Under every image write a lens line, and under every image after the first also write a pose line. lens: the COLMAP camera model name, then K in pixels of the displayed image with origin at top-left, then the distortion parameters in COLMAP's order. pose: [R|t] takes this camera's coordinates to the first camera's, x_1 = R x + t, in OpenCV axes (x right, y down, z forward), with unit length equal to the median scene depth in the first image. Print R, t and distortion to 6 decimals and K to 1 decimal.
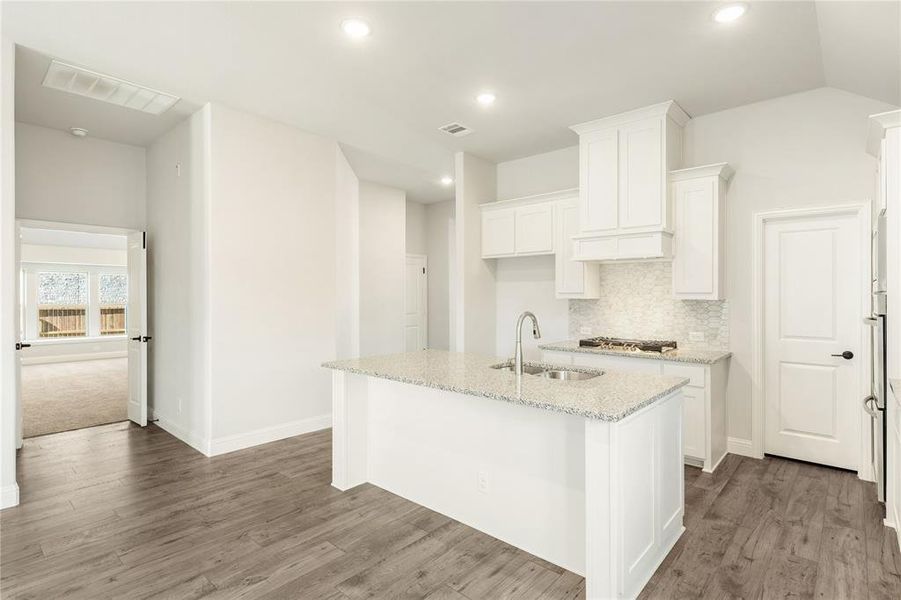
lens RADIAL K [[452.9, 0, 452.6], [0, 452.9, 292.8], [0, 0, 1]] dist [0.002115, -0.002824]
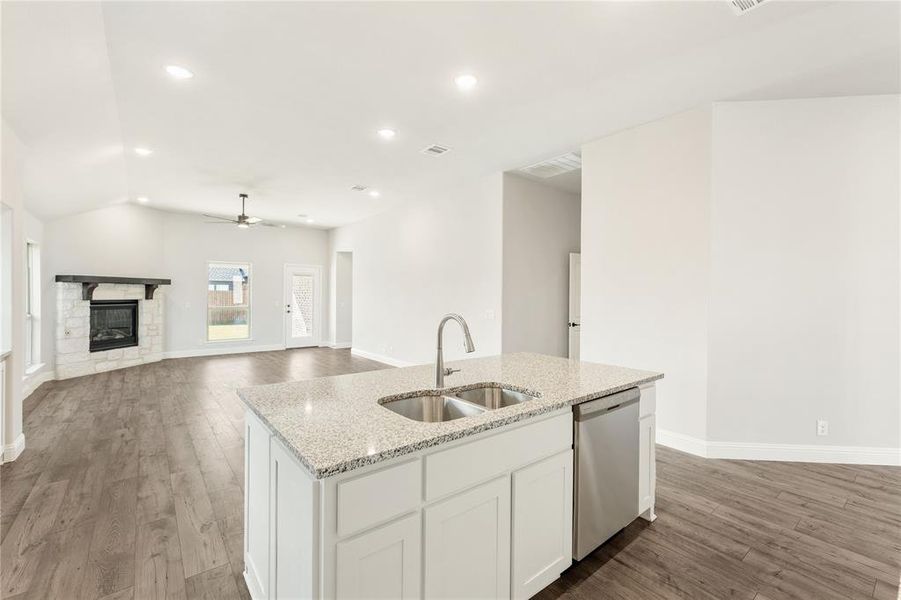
lens RADIAL K [[385.0, 0, 454.2], [0, 385.0, 296.2], [0, 0, 1]] dist [0.002340, -0.001599]
pose [[-0.162763, 0.000225, -0.986665, 0.651354], [-0.002879, 0.999996, 0.000703, 0.008735], [0.986661, 0.002956, -0.162762, 0.885395]]
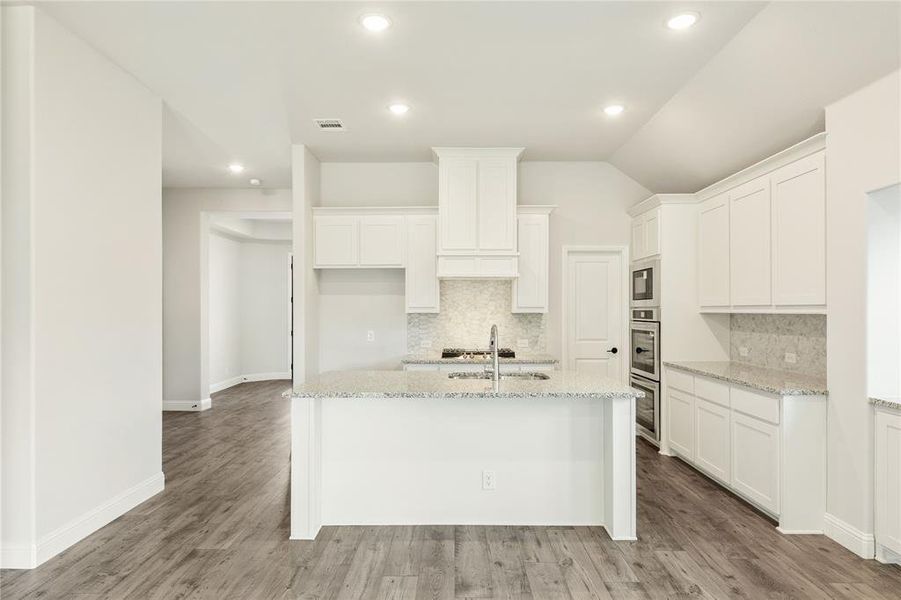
lens RADIAL K [[534.5, 0, 447.9], [0, 534.5, 305.5], [0, 0, 1]] dist [-0.000391, 0.002068]
pose [[0.753786, 0.001143, 0.657119, -0.627727], [-0.000118, 0.999999, -0.001604, -0.002650], [-0.657120, 0.001131, 0.753785, 0.062790]]
